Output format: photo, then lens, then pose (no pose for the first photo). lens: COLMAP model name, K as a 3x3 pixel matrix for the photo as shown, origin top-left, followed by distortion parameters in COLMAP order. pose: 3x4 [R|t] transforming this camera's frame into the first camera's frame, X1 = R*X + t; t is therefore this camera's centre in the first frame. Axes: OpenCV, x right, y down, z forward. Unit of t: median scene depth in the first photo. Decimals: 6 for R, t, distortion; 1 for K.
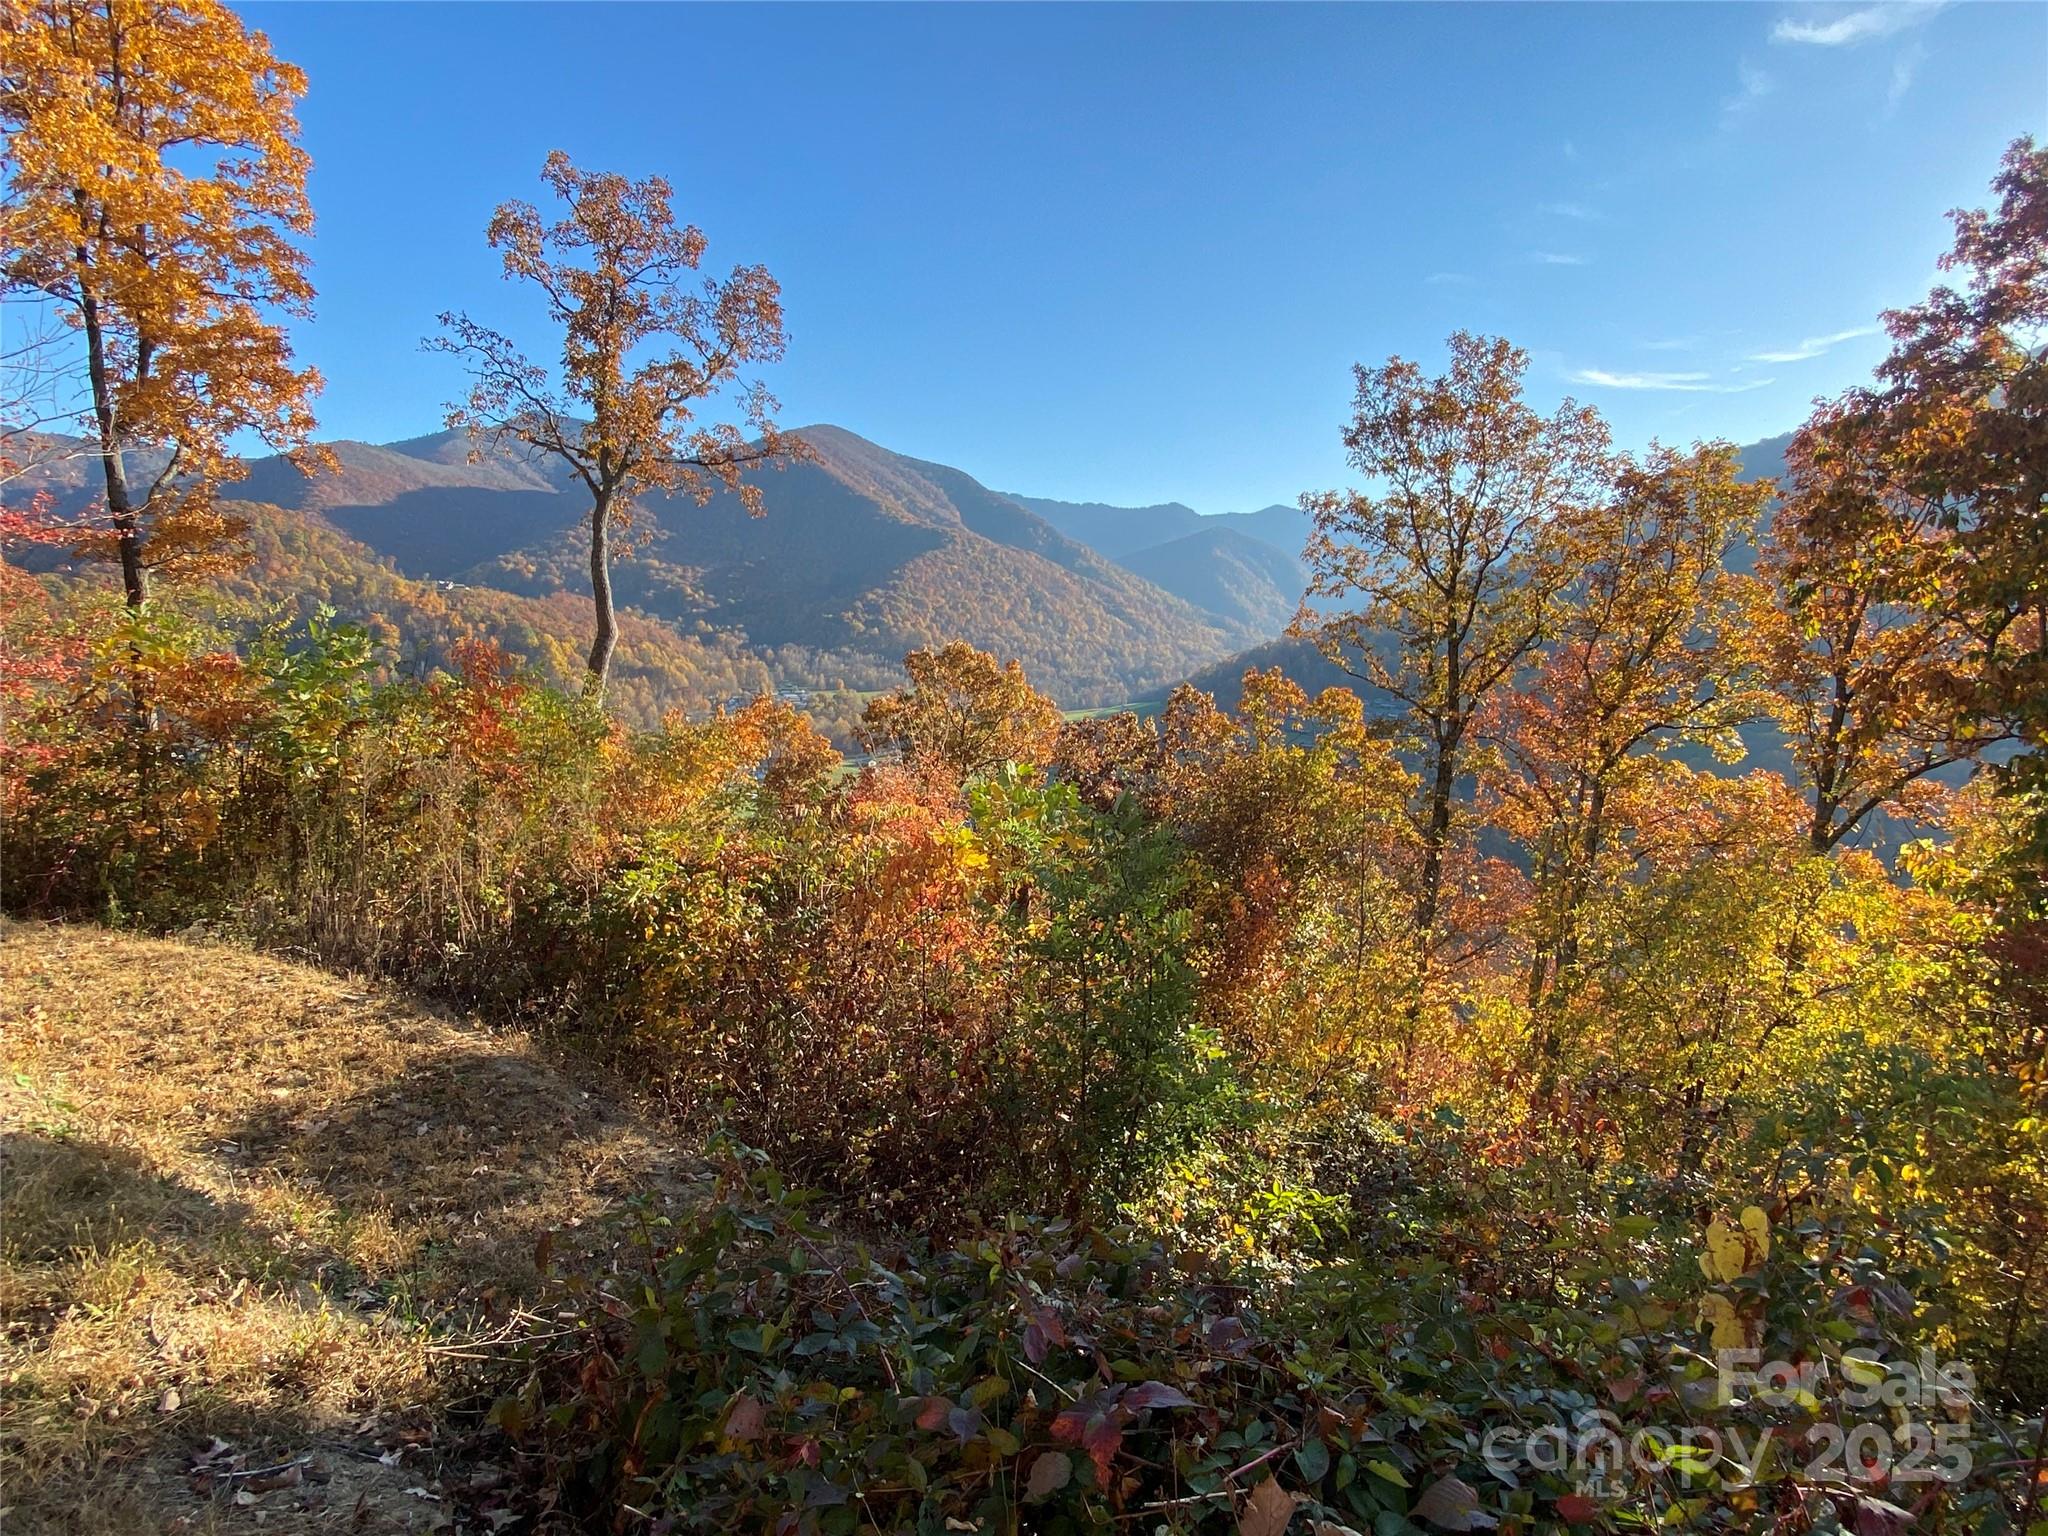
lens RADIAL K [[1070.7, 0, 1021.9], [0, 1070.7, 768.6], [0, 0, 1]] dist [0.040284, -0.030528]
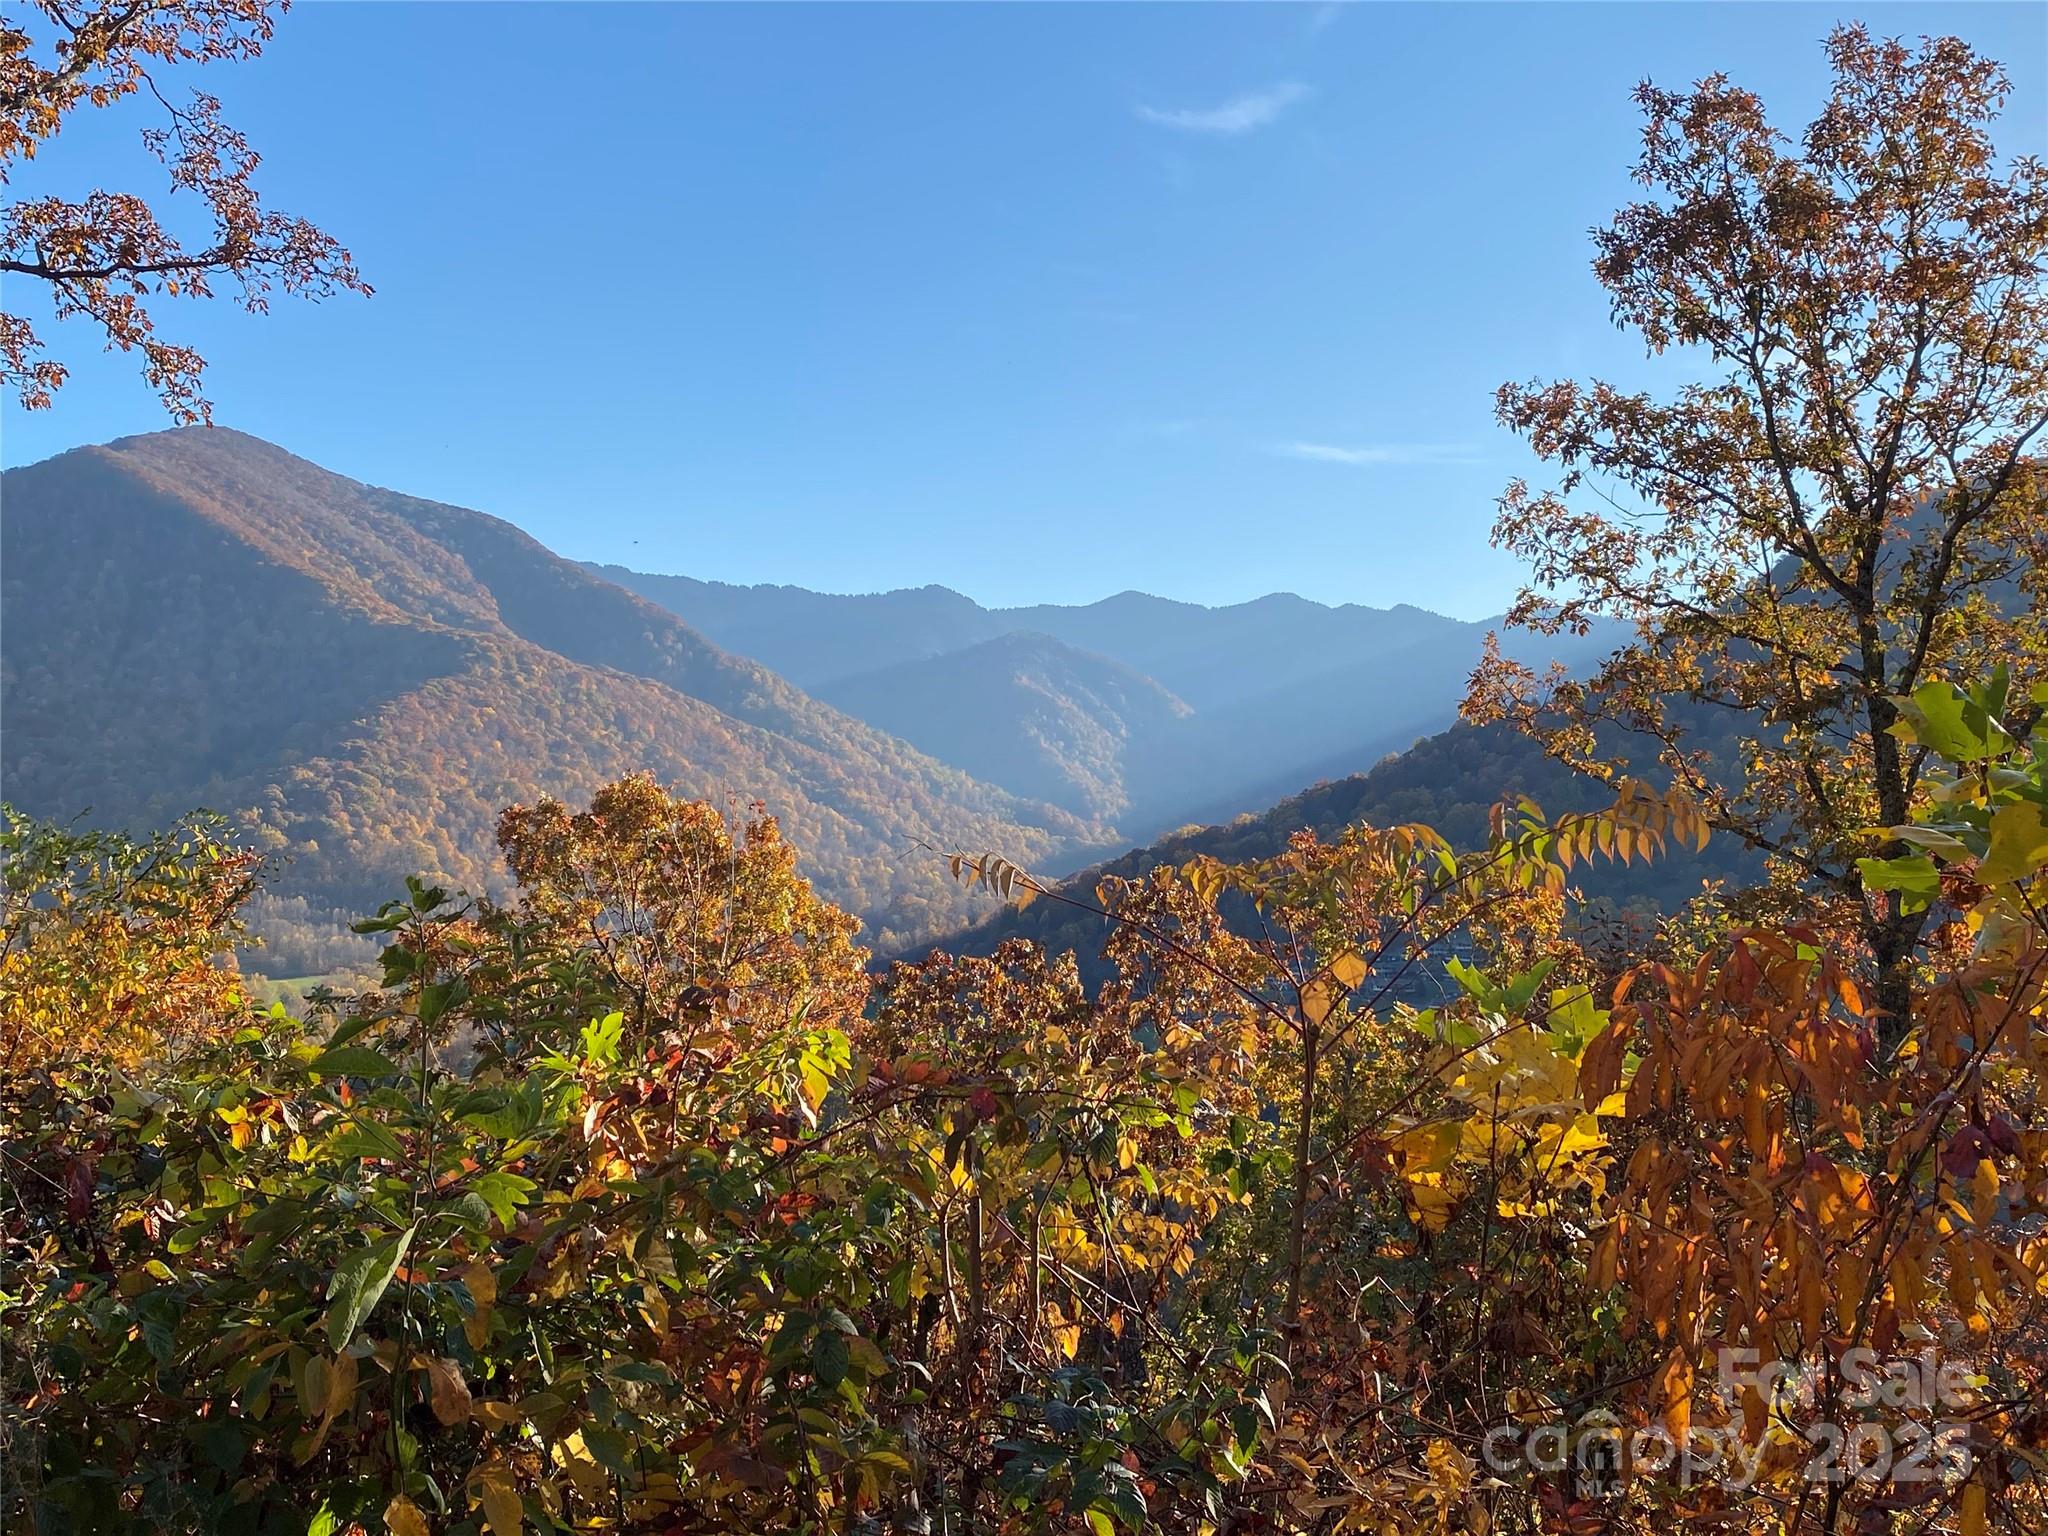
lens RADIAL K [[2184.8, 0, 1048.9], [0, 2184.8, 742.2], [0, 0, 1]] dist [0.074542, 0.000000]
pose [[0.982073, -0.012056, 0.188115, -0.095428], [0.043979, 0.985066, -0.166466, 0.029009], [-0.183298, 0.171755, 0.967937, 0.200820]]
